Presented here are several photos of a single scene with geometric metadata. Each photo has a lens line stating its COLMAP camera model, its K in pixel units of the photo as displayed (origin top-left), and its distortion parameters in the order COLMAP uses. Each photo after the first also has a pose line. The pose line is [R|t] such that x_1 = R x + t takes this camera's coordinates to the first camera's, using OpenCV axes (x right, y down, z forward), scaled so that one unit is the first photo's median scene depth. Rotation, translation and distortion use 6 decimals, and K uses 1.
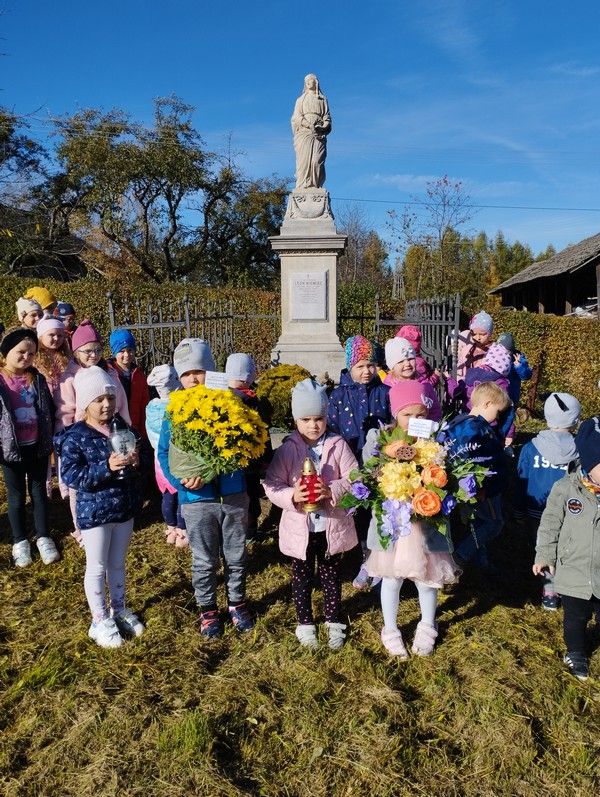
lens RADIAL K [[669.1, 0, 287.2], [0, 669.1, 401.2], [0, 0, 1]] dist [0.103368, -0.139908]
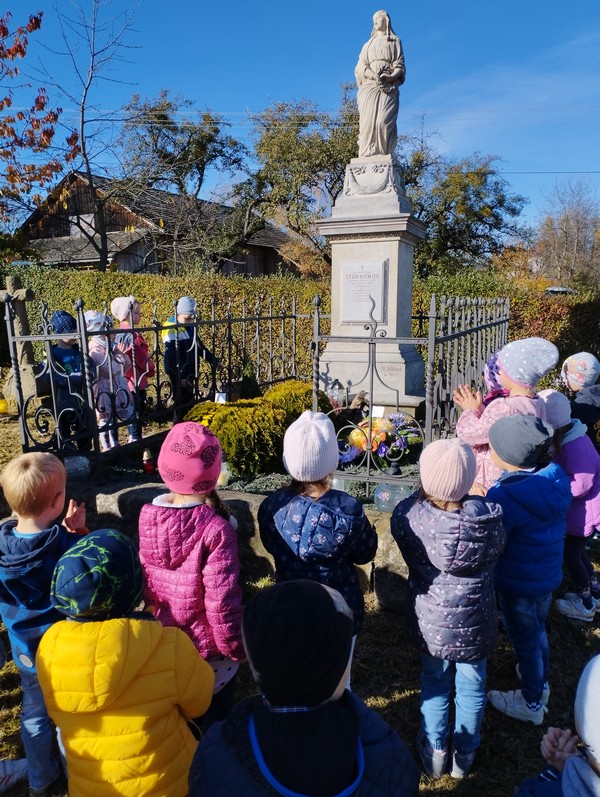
lens RADIAL K [[653.4, 0, 300.6], [0, 653.4, 407.9], [0, 0, 1]] dist [0.100482, -0.124340]
pose [[0.951758, 0.043308, -0.303779, 0.201611], [-0.034219, 0.998795, 0.035180, -0.042952], [0.304937, -0.023087, 0.952093, 0.222149]]
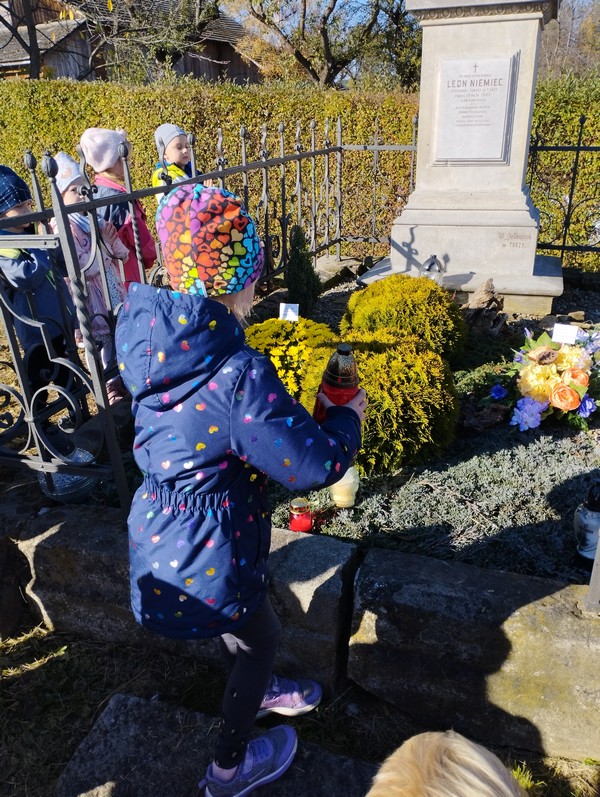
lens RADIAL K [[653.4, 0, 300.6], [0, 653.4, 407.9], [0, 0, 1]] dist [0.100482, -0.124340]
pose [[0.970907, 0.080252, -0.225609, 0.036236], [-0.011529, 0.956742, 0.290711, -0.084384], [0.239180, -0.279652, 0.929832, 0.426620]]
